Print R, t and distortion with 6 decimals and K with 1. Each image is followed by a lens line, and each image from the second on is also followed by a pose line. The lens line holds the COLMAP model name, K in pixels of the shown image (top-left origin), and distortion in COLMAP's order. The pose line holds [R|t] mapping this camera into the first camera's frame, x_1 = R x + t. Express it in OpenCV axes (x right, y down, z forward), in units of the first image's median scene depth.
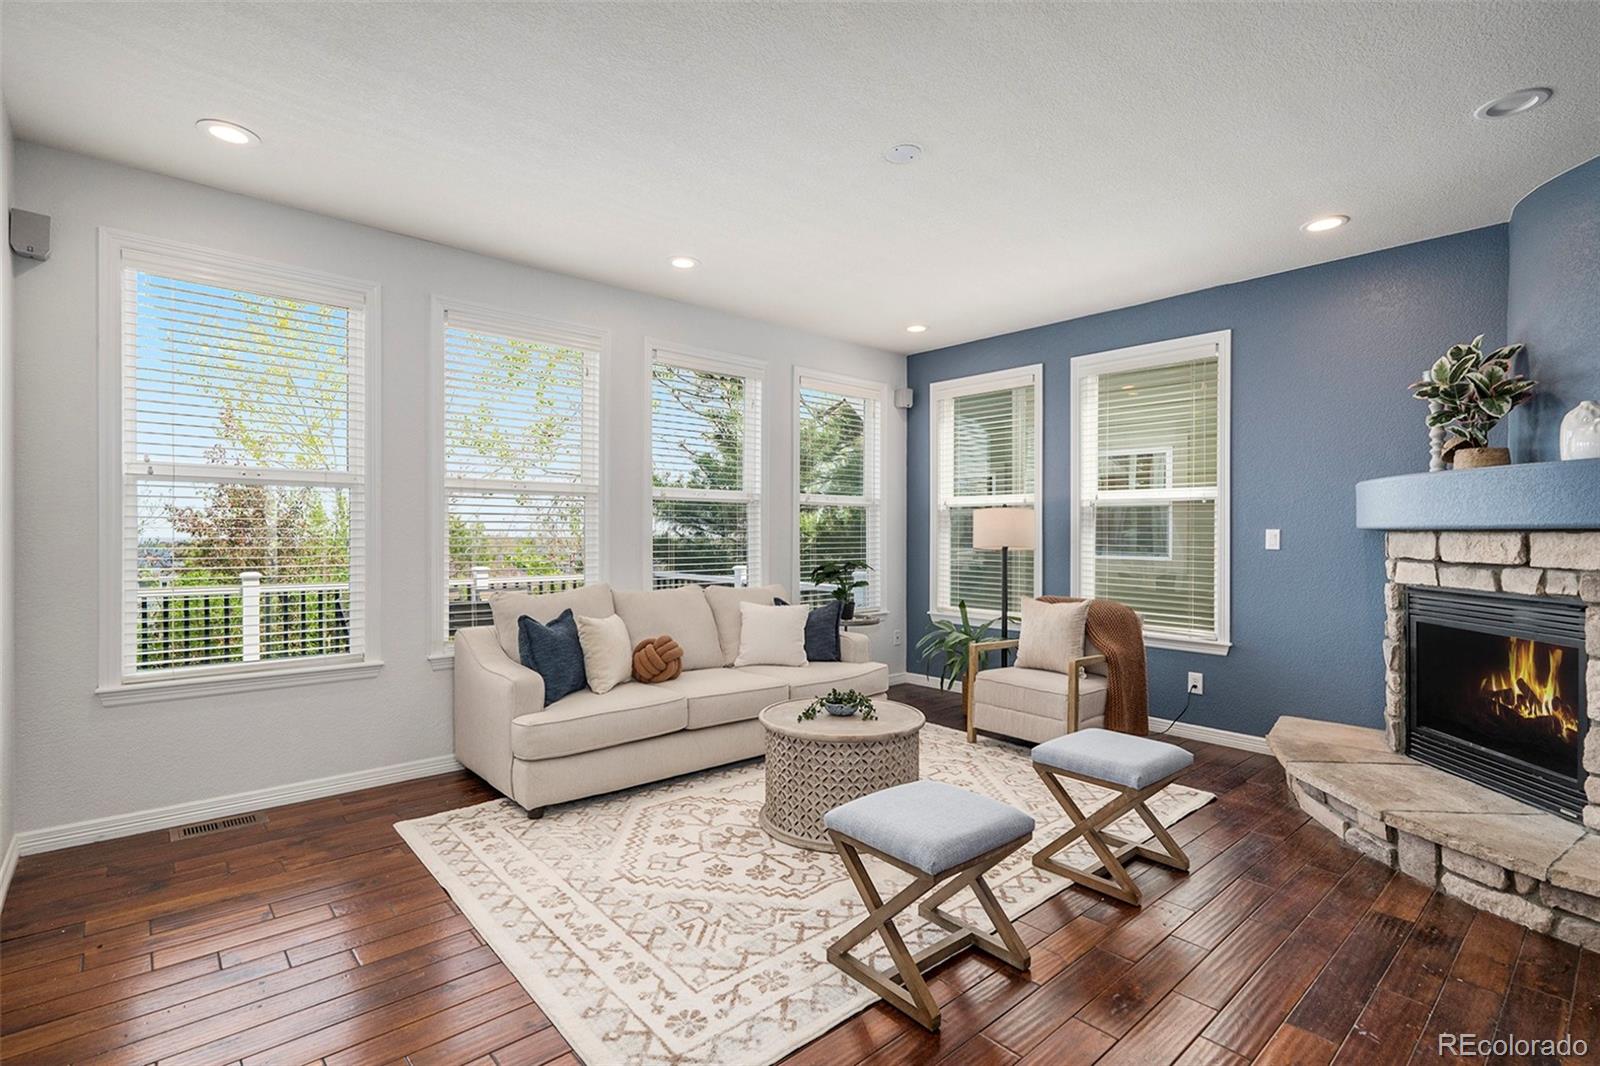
lens RADIAL K [[747.9, 0, 805.6], [0, 747.9, 532.2], [0, 0, 1]] dist [0.002319, -0.000446]
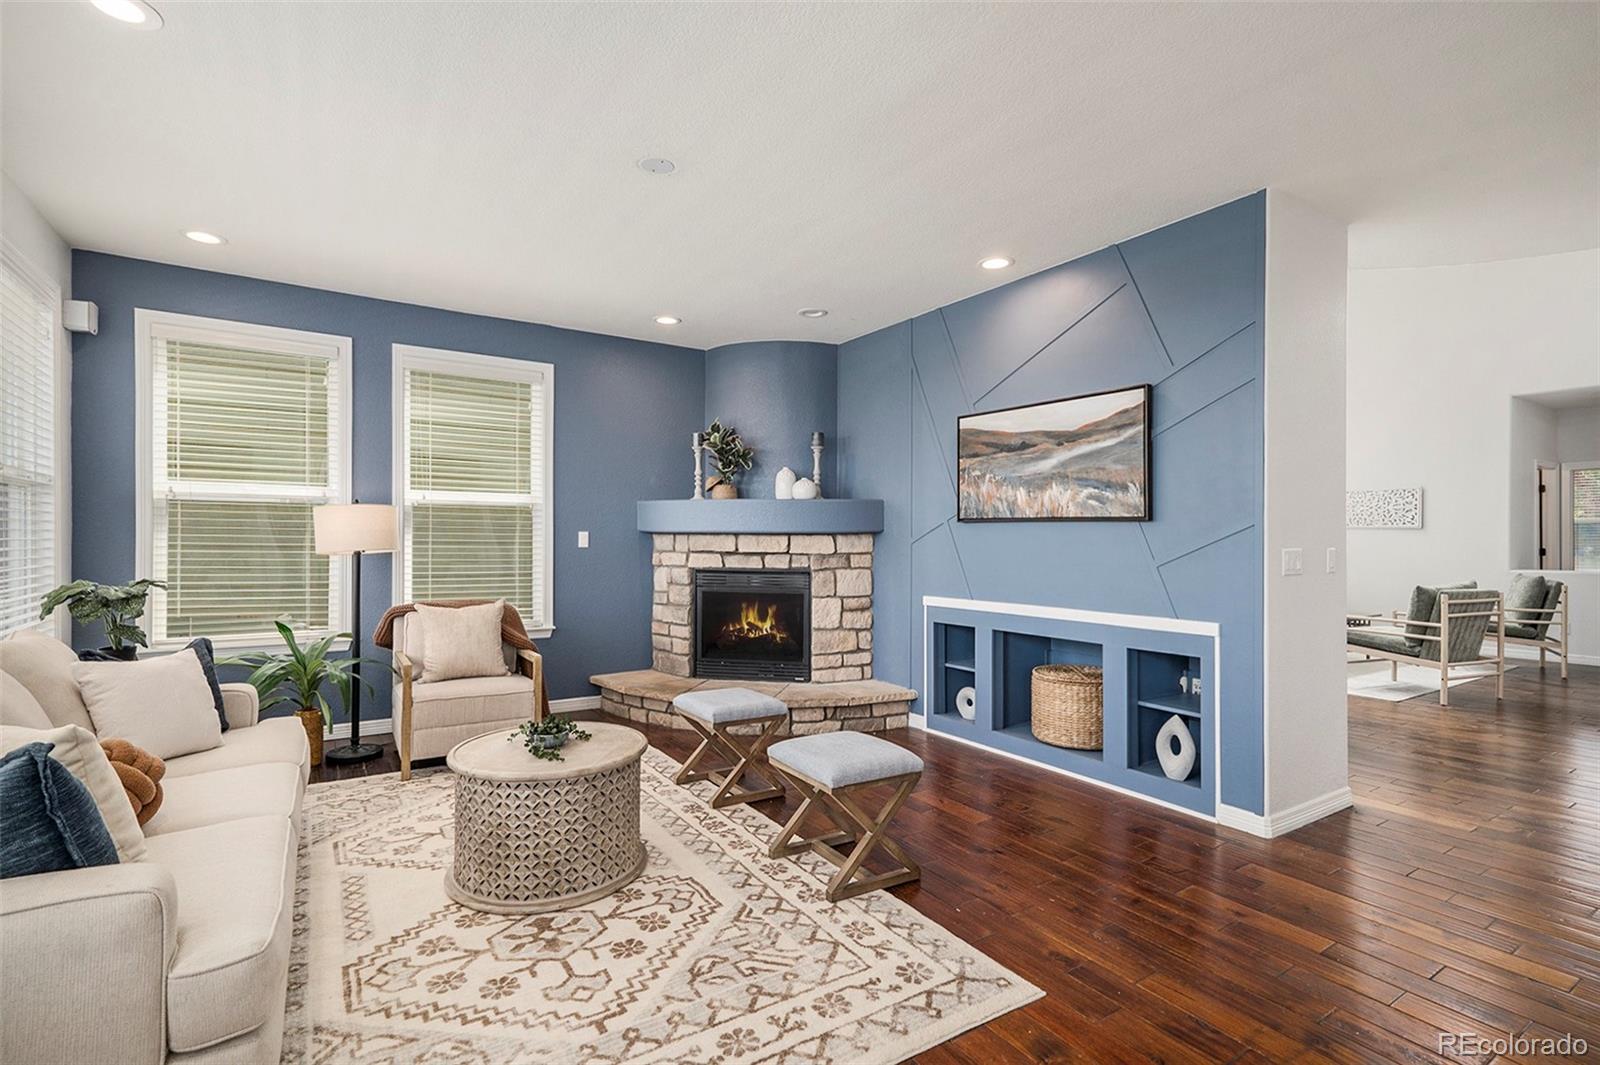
lens RADIAL K [[747.9, 0, 798.7], [0, 747.9, 535.3], [0, 0, 1]] dist [0.002319, -0.000446]
pose [[0.156131, -0.001789, 0.987735, -0.783327], [-0.005480, 0.999981, 0.002677, -0.004089], [-0.987721, -0.005831, 0.156118, 0.602362]]
